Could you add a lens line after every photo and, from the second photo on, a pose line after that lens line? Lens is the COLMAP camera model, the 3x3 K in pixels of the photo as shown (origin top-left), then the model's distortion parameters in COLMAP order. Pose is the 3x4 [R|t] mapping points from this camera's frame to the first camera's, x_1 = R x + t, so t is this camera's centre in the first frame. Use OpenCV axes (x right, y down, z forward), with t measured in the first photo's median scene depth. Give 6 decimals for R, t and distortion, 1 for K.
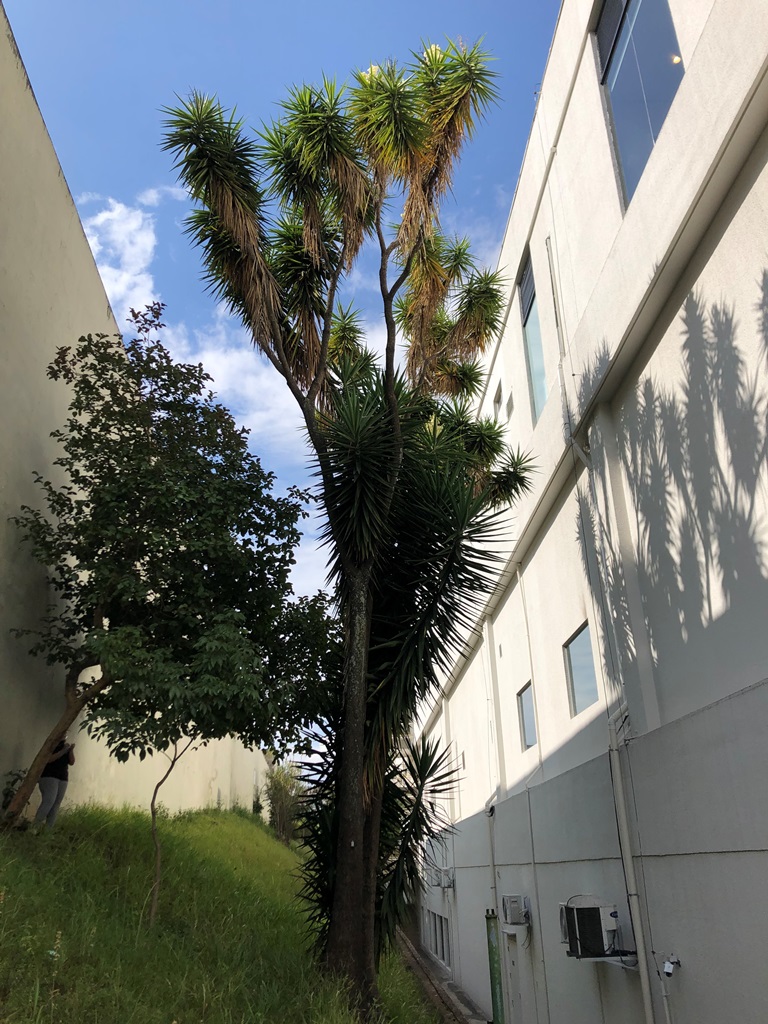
lens RADIAL K [[840.1, 0, 384.0], [0, 840.1, 512.0], [0, 0, 1]] dist [0.054013, 0.003385]
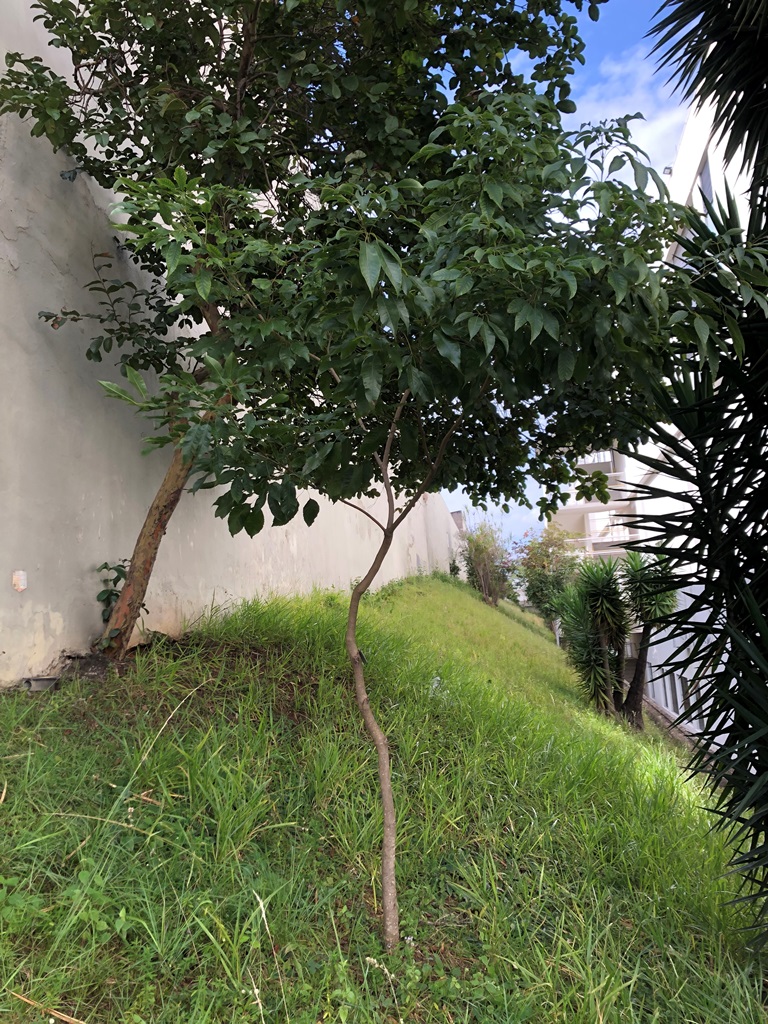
lens RADIAL K [[840.1, 0, 384.0], [0, 840.1, 512.0], [0, 0, 1]] dist [0.054013, 0.003385]
pose [[0.975974, -0.066914, -0.207356, -0.112169], [0.120659, 0.958410, 0.258634, 0.124369], [0.181426, -0.277440, 0.943457, 0.431497]]
